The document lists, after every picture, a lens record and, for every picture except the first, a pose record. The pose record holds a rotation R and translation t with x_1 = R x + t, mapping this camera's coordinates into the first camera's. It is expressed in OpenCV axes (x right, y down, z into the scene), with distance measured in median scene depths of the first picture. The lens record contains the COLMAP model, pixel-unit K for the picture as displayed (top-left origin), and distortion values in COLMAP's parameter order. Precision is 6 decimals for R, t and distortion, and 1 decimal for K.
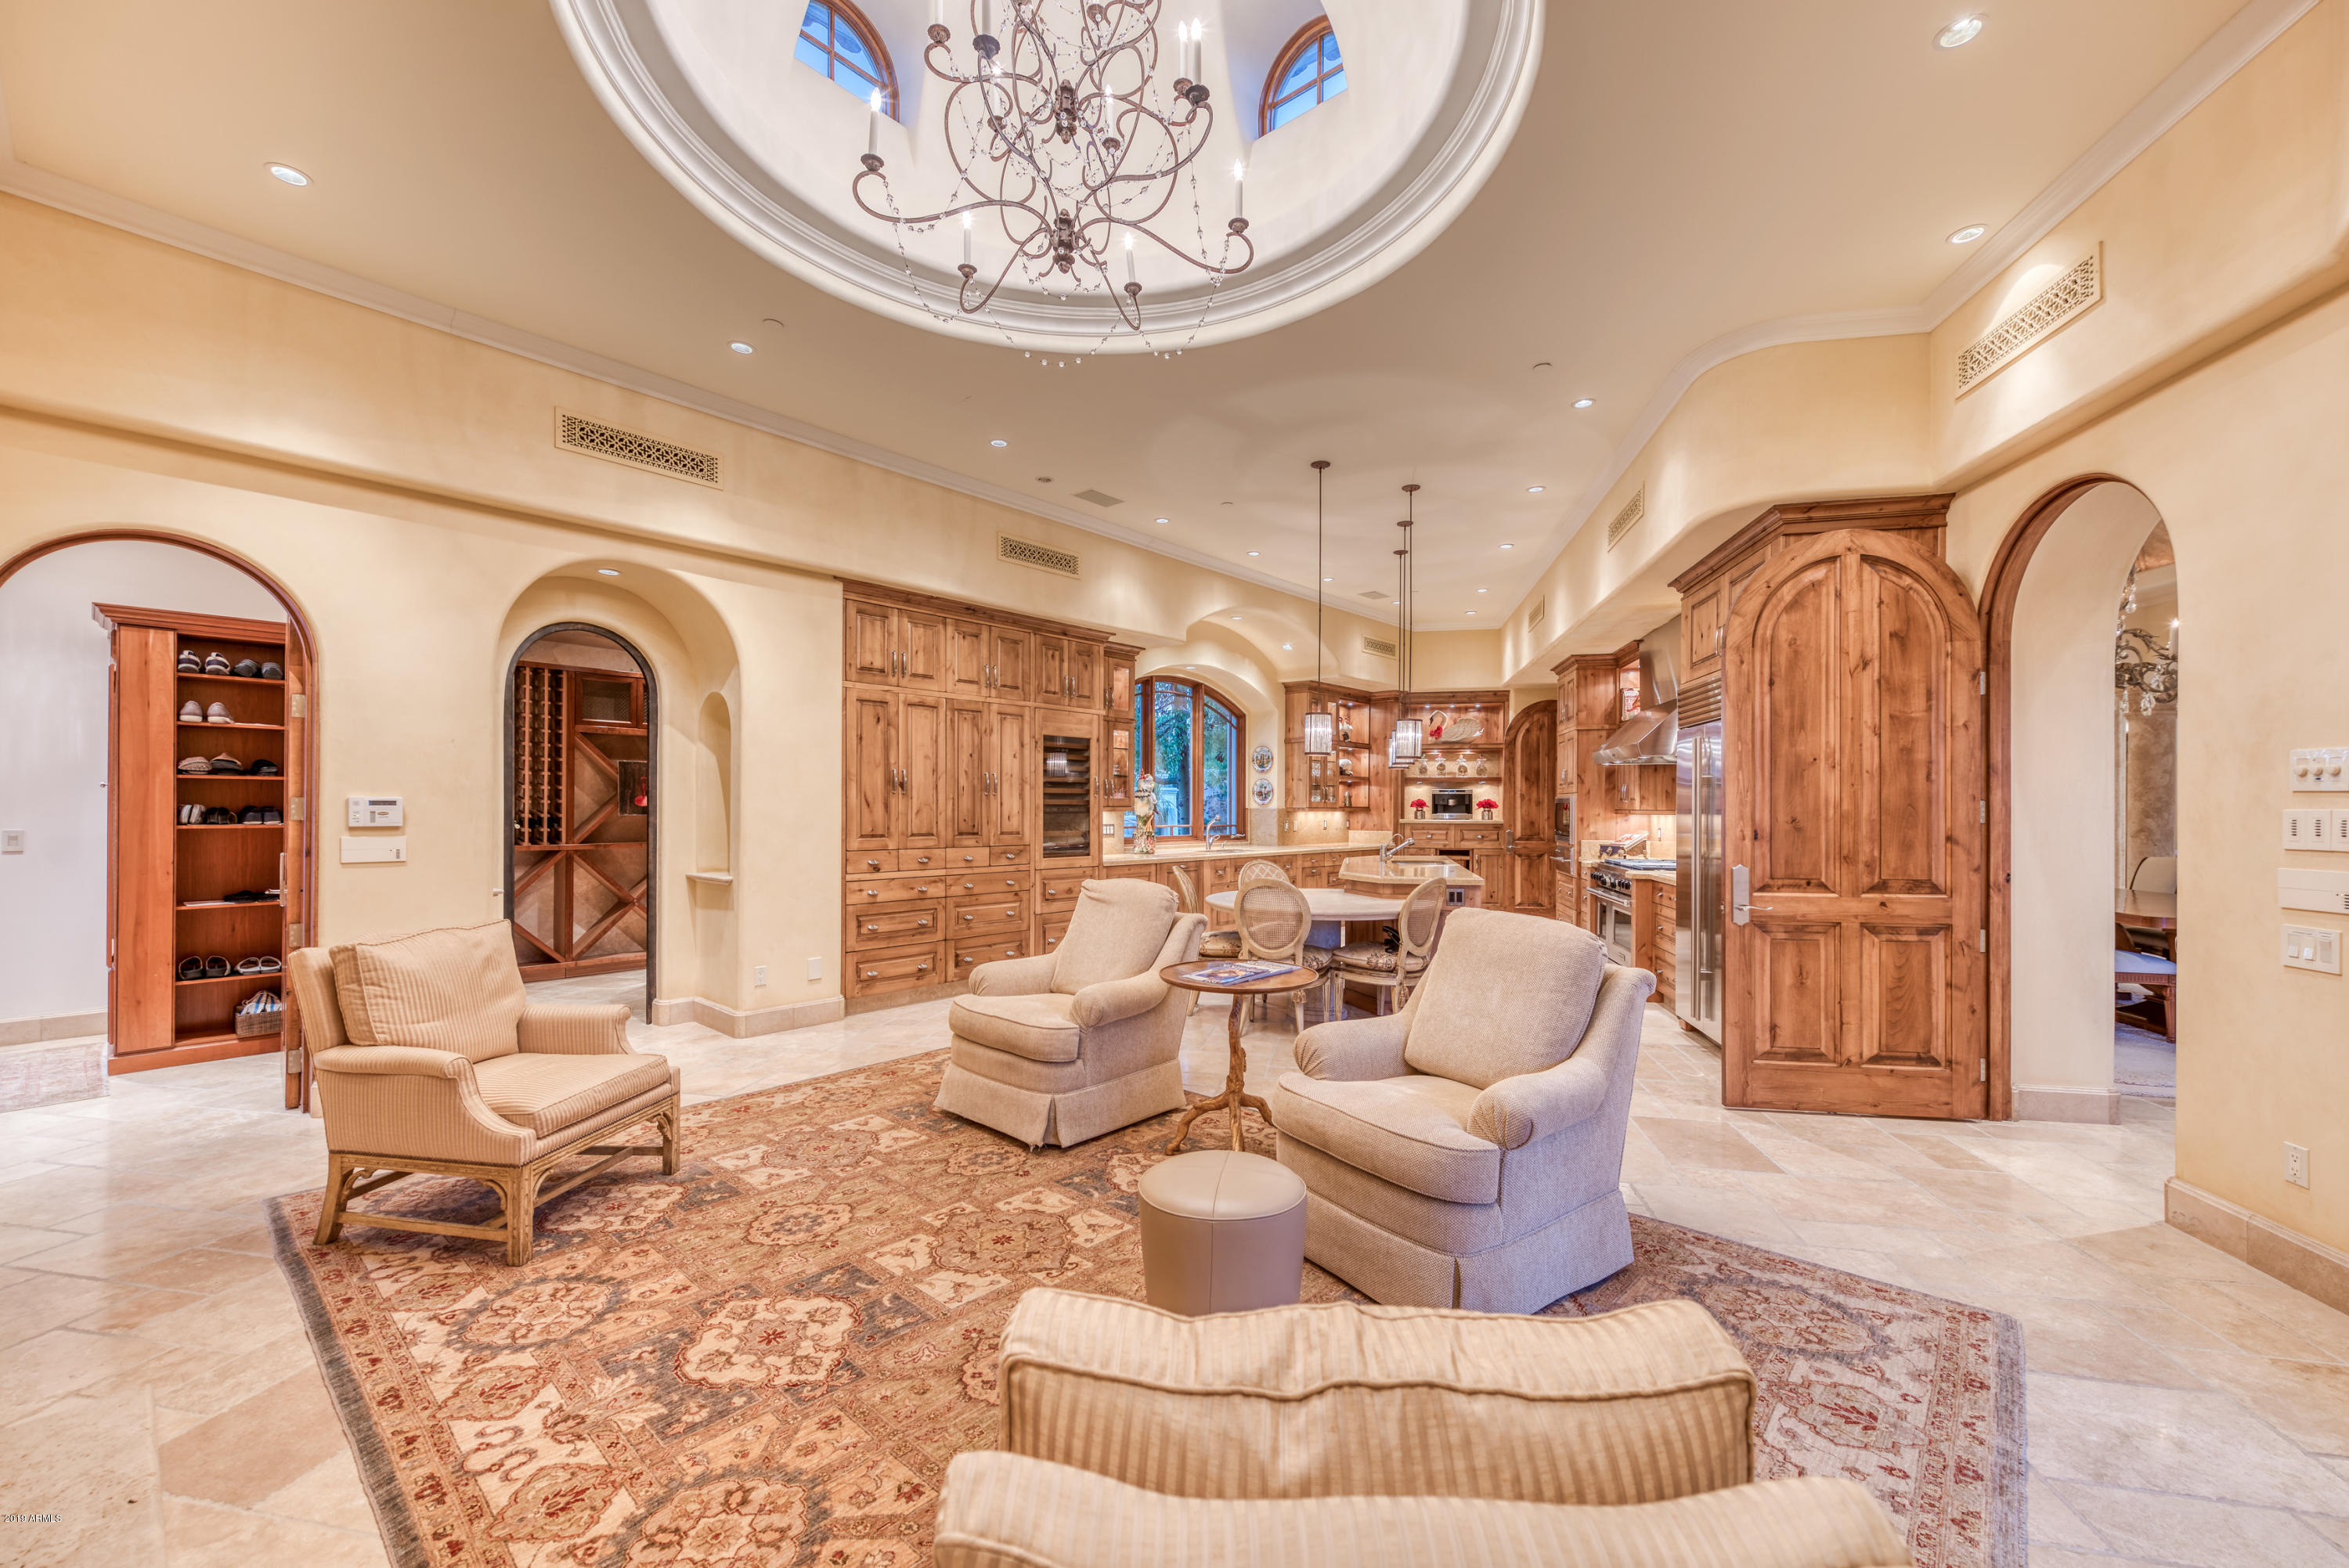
lens RADIAL K [[935.8, 0, 1167.1], [0, 935.8, 802.9], [0, 0, 1]] dist [0.002835, 0.000074]
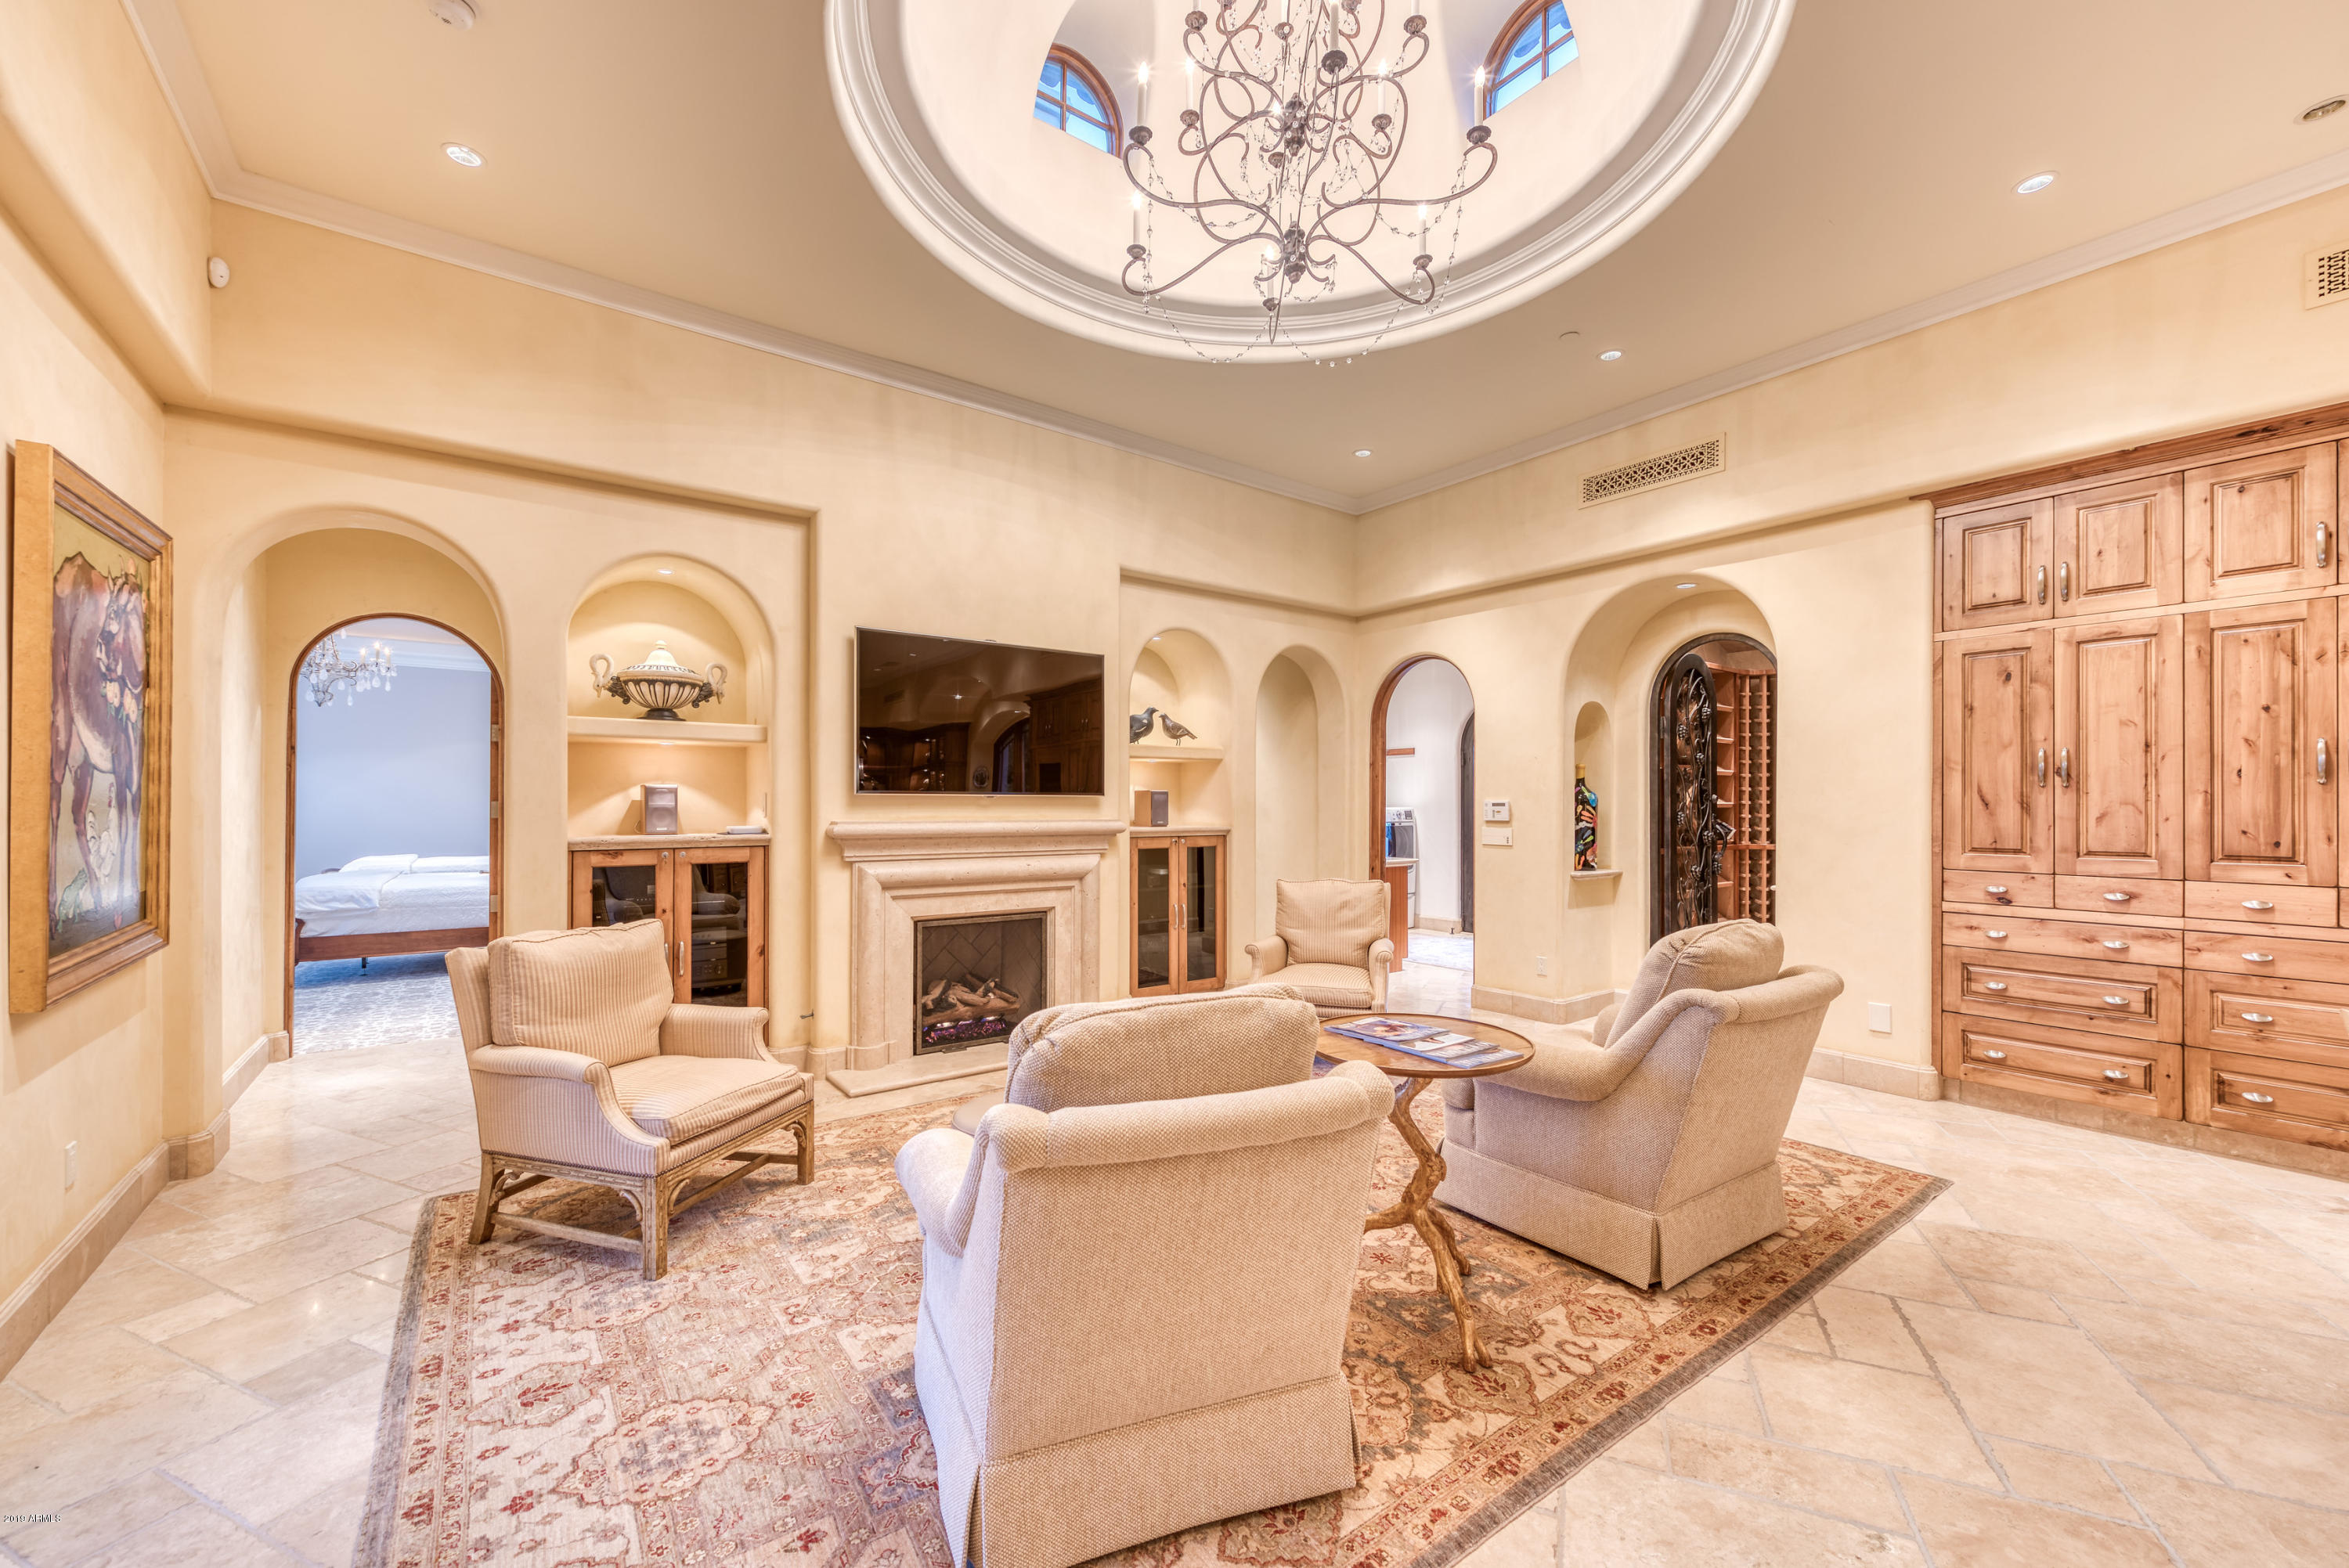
lens RADIAL K [[935.8, 0, 1162.3], [0, 935.8, 797.4], [0, 0, 1]] dist [0.002835, 0.000074]
pose [[-0.235603, -0.005889, -0.971832, 0.486750], [0.010624, 0.999906, -0.008635, -0.003684], [0.971791, -0.012359, -0.235518, 0.576528]]
